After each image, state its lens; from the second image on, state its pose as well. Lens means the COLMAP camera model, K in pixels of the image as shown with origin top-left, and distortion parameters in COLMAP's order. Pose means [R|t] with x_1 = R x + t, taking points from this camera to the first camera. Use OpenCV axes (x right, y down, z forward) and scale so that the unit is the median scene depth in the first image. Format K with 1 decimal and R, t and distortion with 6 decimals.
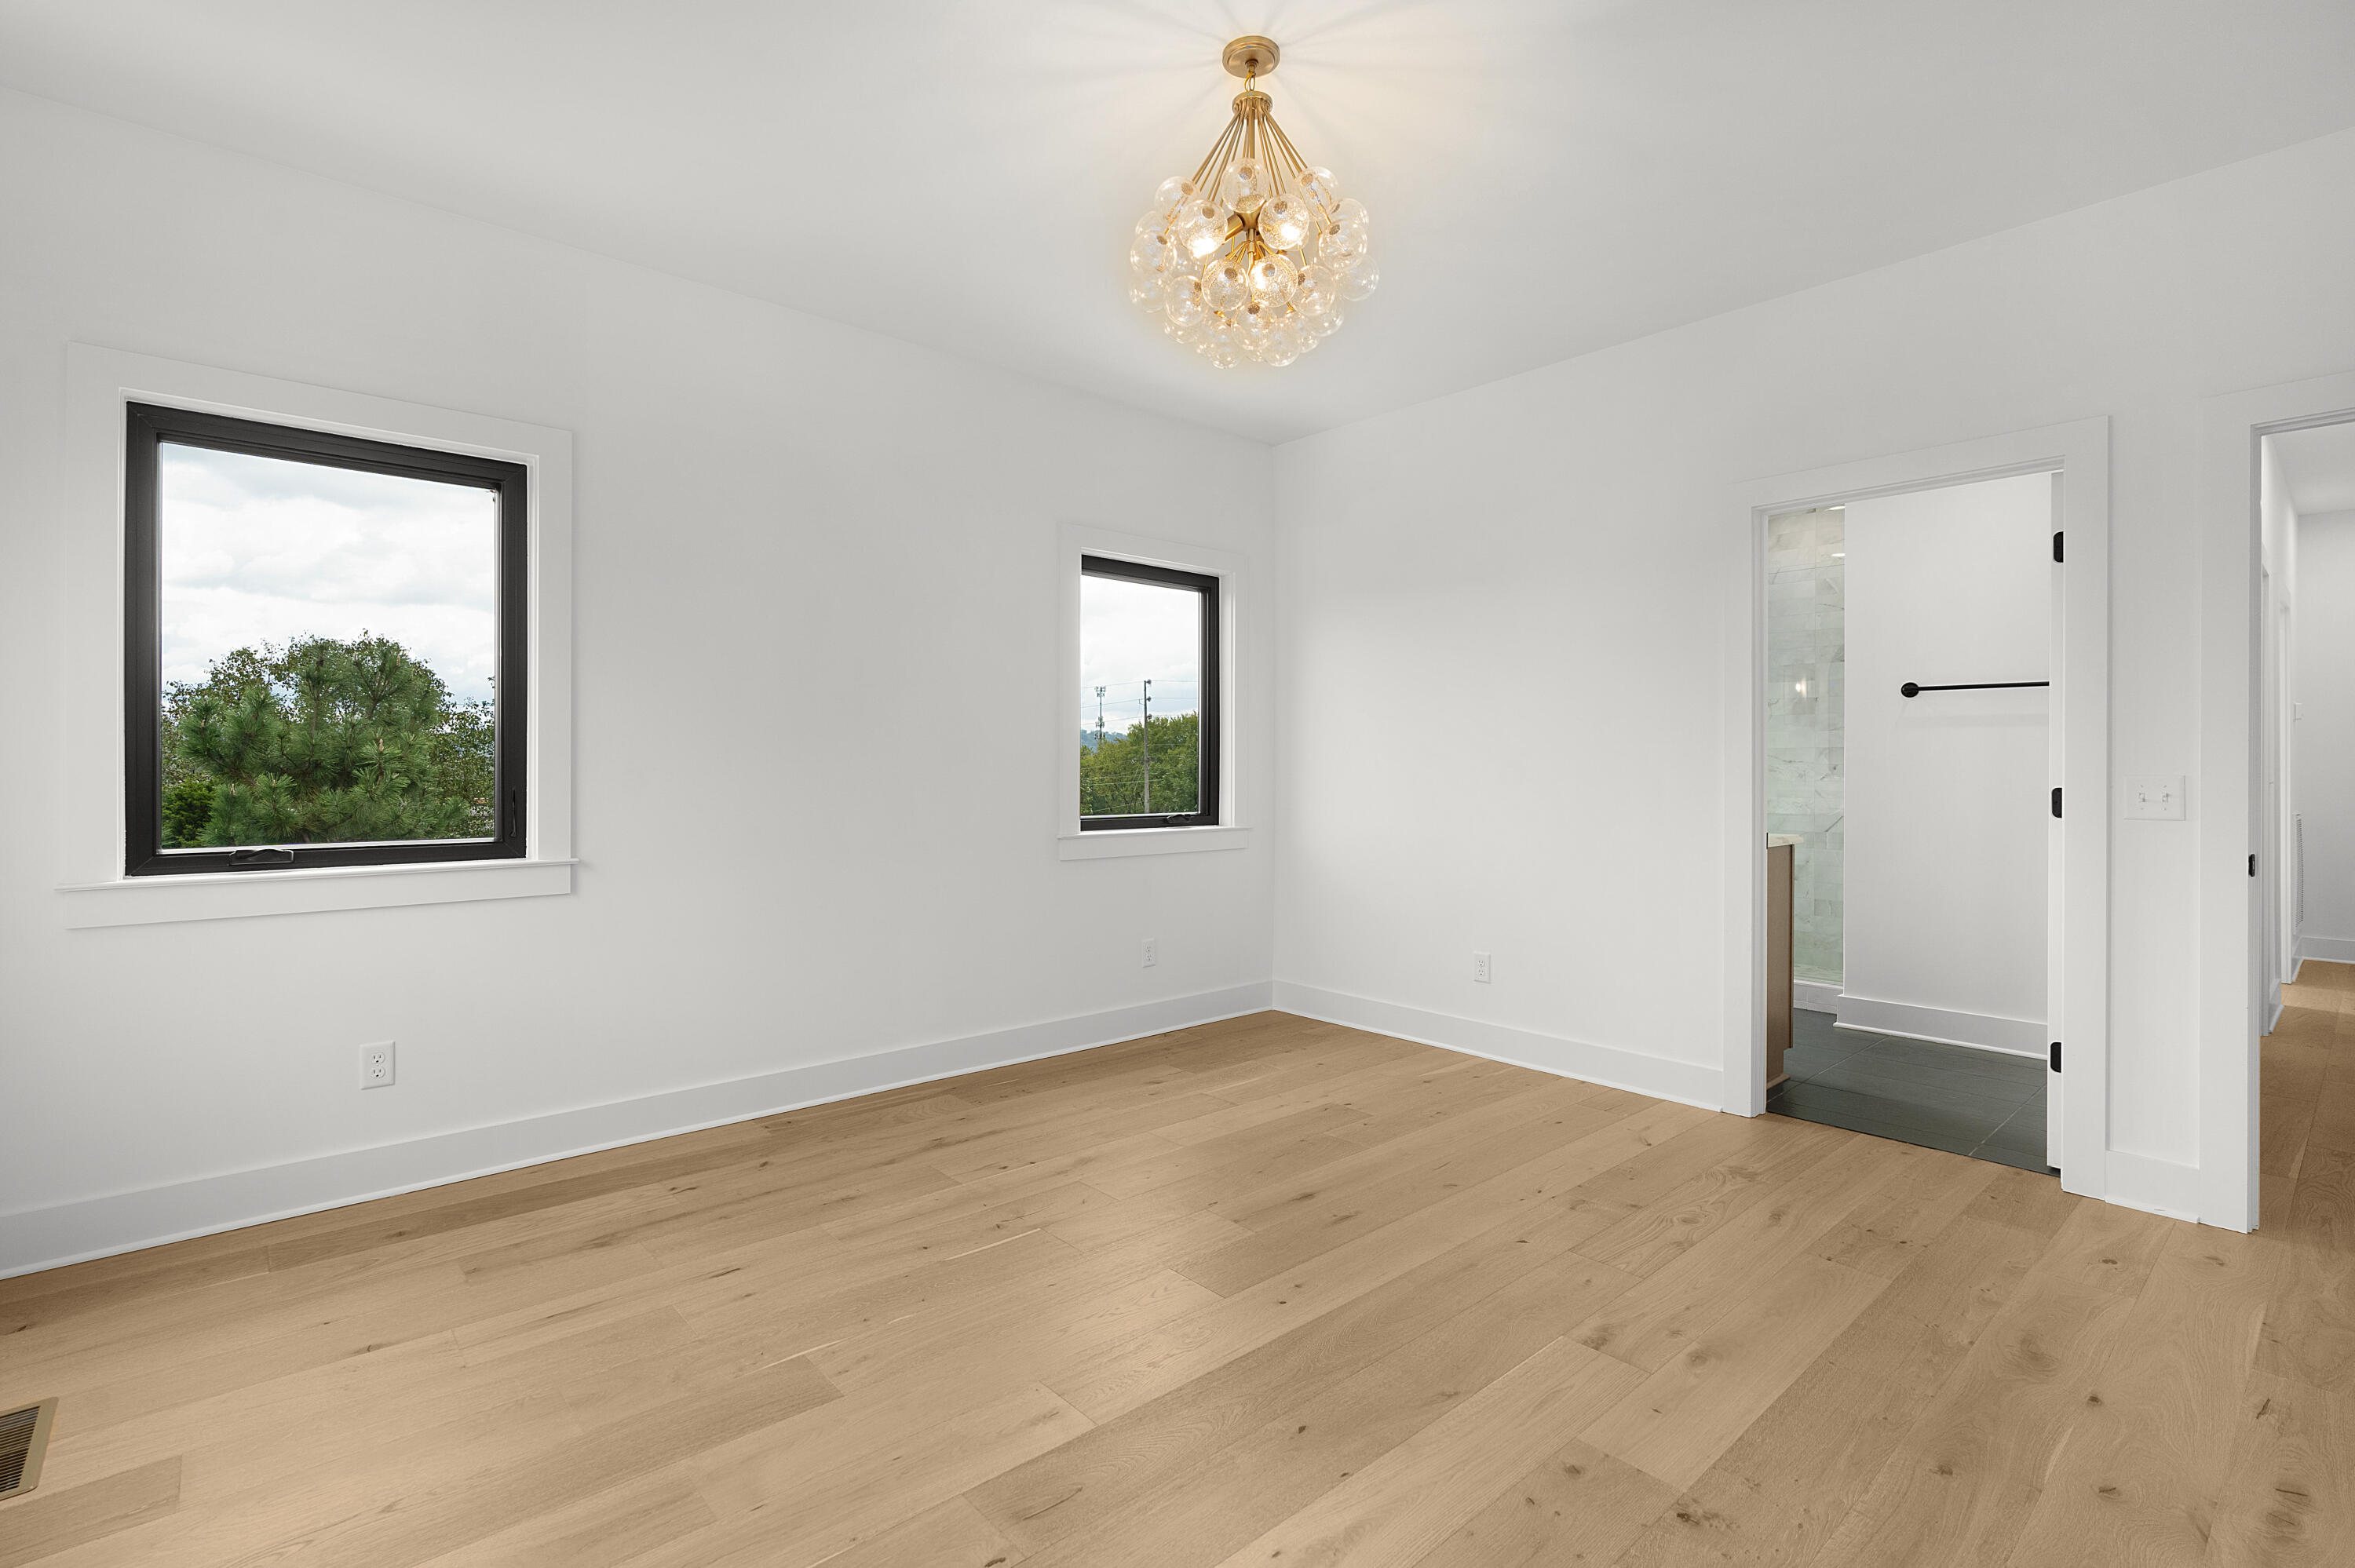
lens RADIAL K [[1073.7, 0, 1165.2], [0, 1073.7, 783.0], [0, 0, 1]] dist [-0.003382, -0.000133]
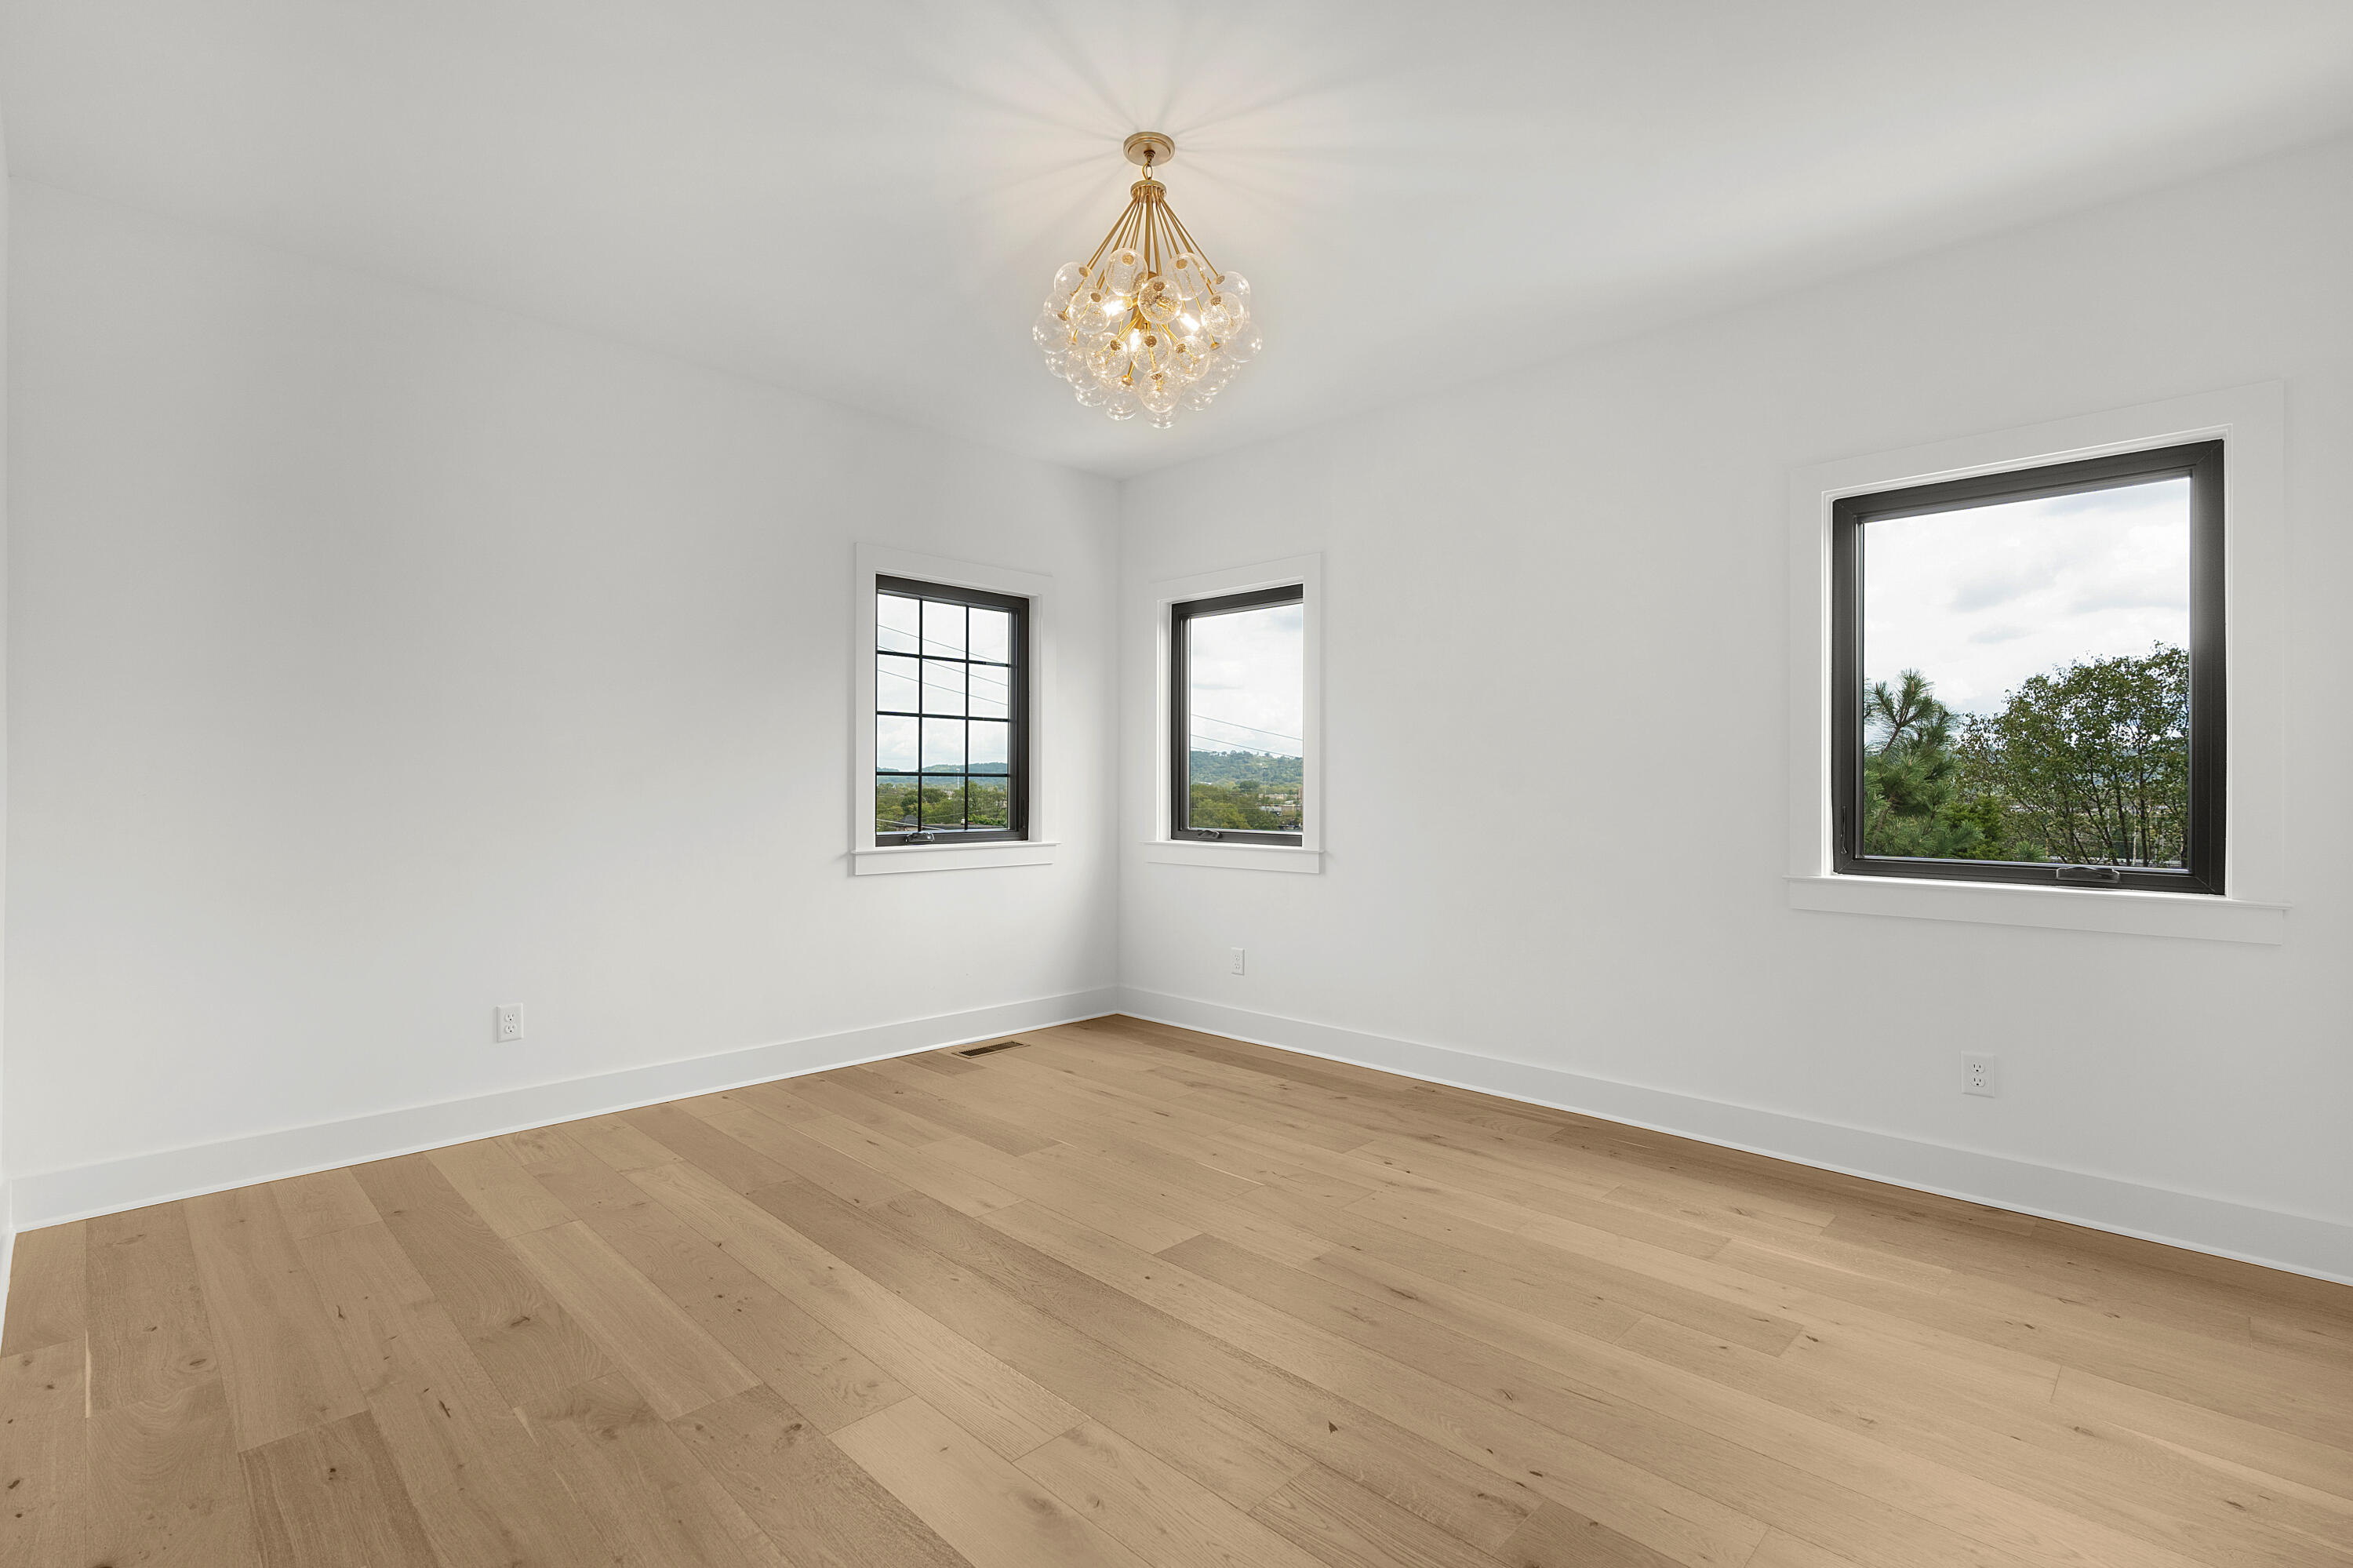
lens RADIAL K [[1073.0, 0, 1164.2], [0, 1073.0, 783.0], [0, 0, 1]] dist [-0.003382, -0.000133]
pose [[0.079355, -0.004601, -0.996836, 0.856108], [-0.017577, 0.999827, -0.006014, -0.007470], [0.996691, 0.017999, 0.079261, 0.659803]]
